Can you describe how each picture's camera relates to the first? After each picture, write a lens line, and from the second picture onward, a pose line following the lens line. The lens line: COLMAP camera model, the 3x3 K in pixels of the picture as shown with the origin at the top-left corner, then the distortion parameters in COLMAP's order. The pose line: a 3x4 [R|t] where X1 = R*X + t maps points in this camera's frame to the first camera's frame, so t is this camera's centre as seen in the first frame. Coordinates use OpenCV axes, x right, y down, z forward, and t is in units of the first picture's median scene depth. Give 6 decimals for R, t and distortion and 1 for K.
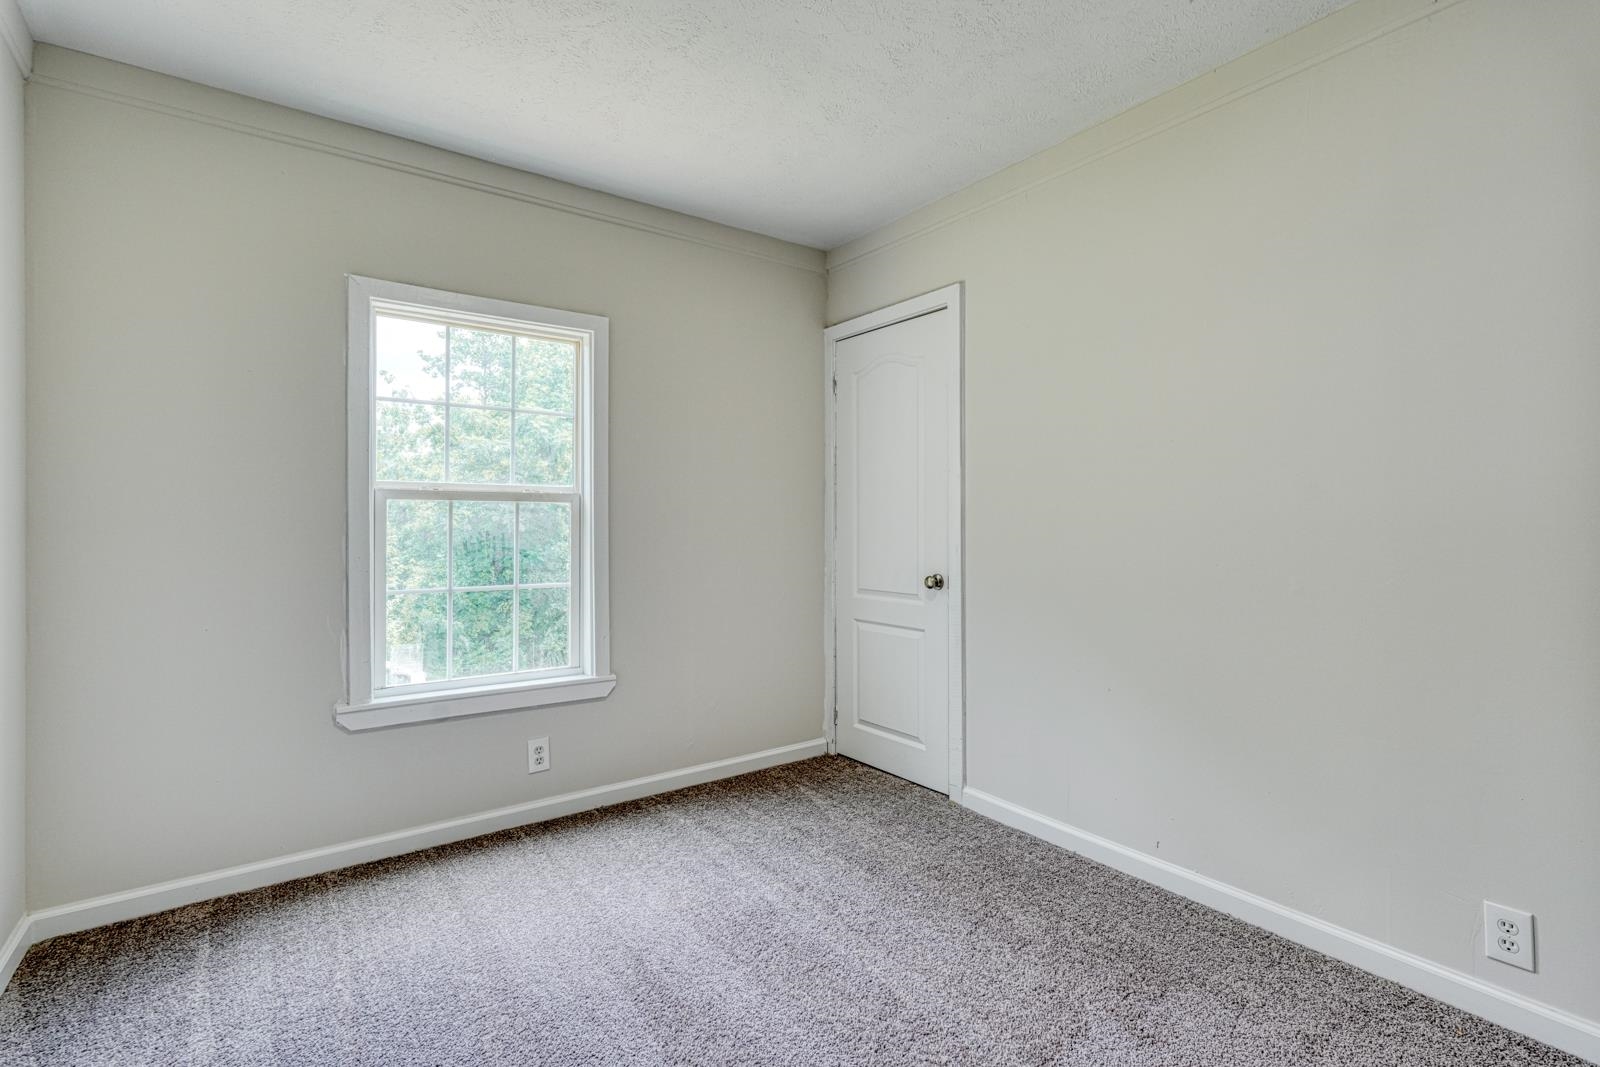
lens RADIAL K [[749.9, 0, 803.6], [0, 749.9, 515.5], [0, 0, 1]] dist [0.001654, 0.000478]
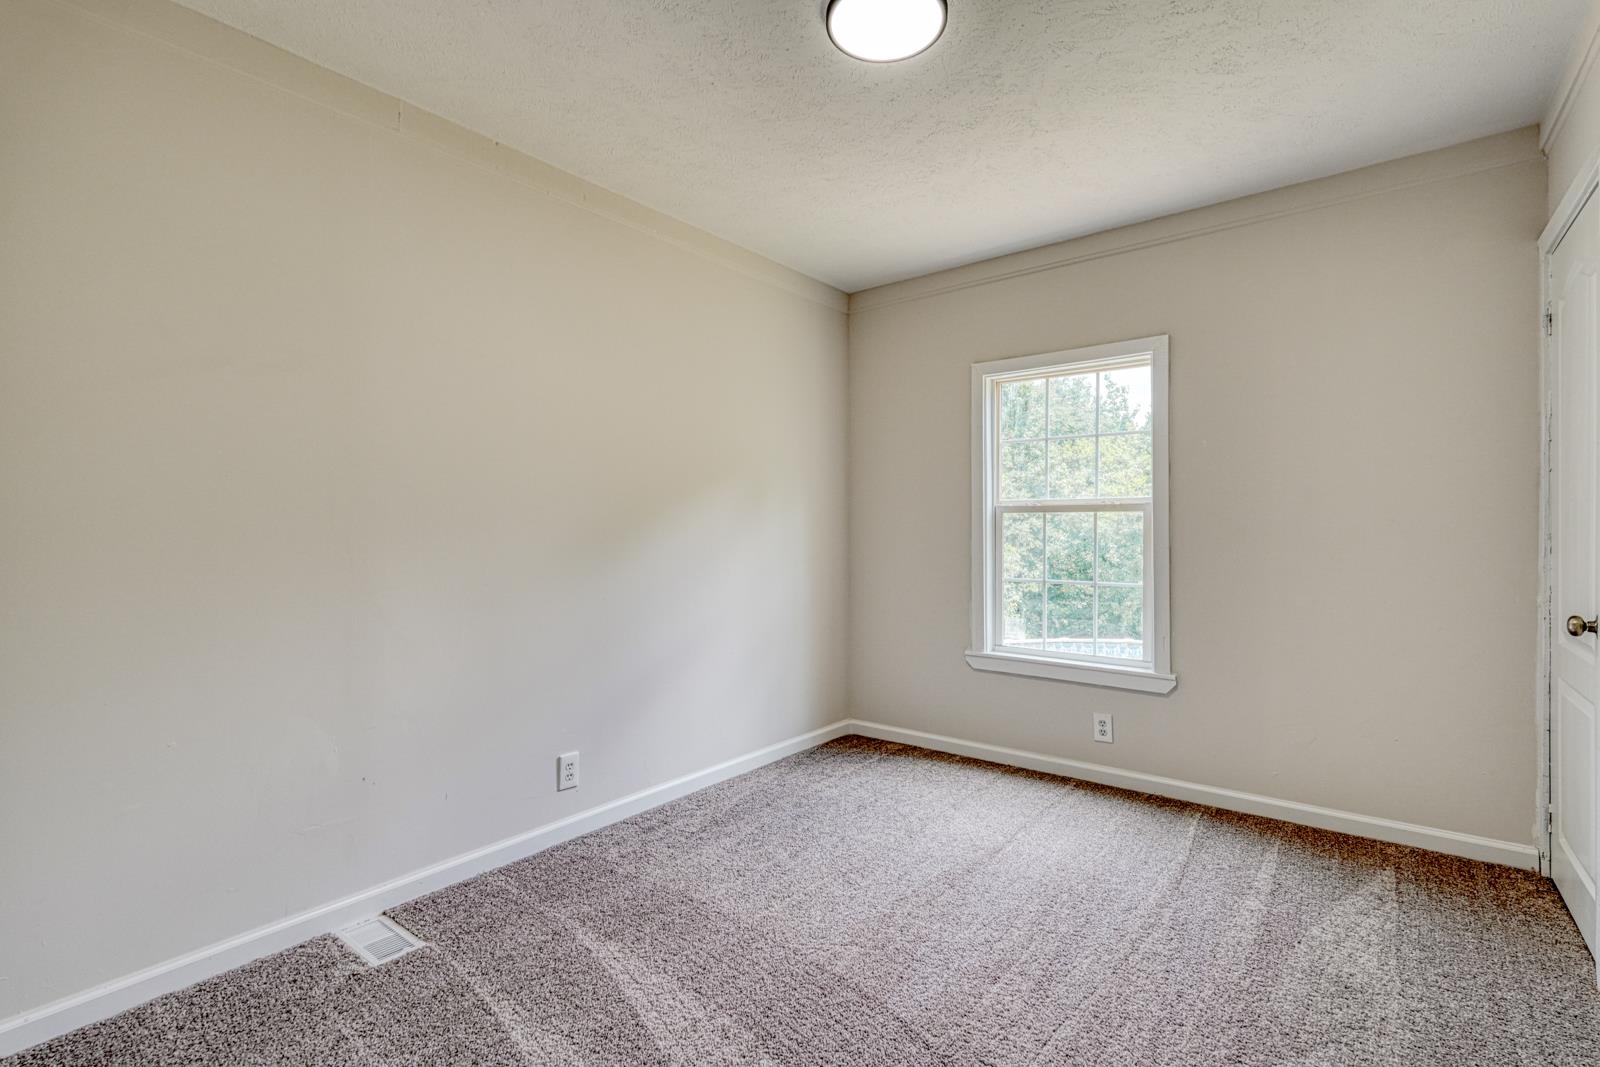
lens RADIAL K [[731.7, 0, 800.0], [0, 731.7, 533.5], [0, 0, 1]] dist [0.000388, 0.000173]
pose [[0.270158, 0.003674, -0.962809, 0.629012], [0.006499, 0.999963, 0.005639, 0.006252], [0.962794, -0.007781, 0.270124, 0.240252]]
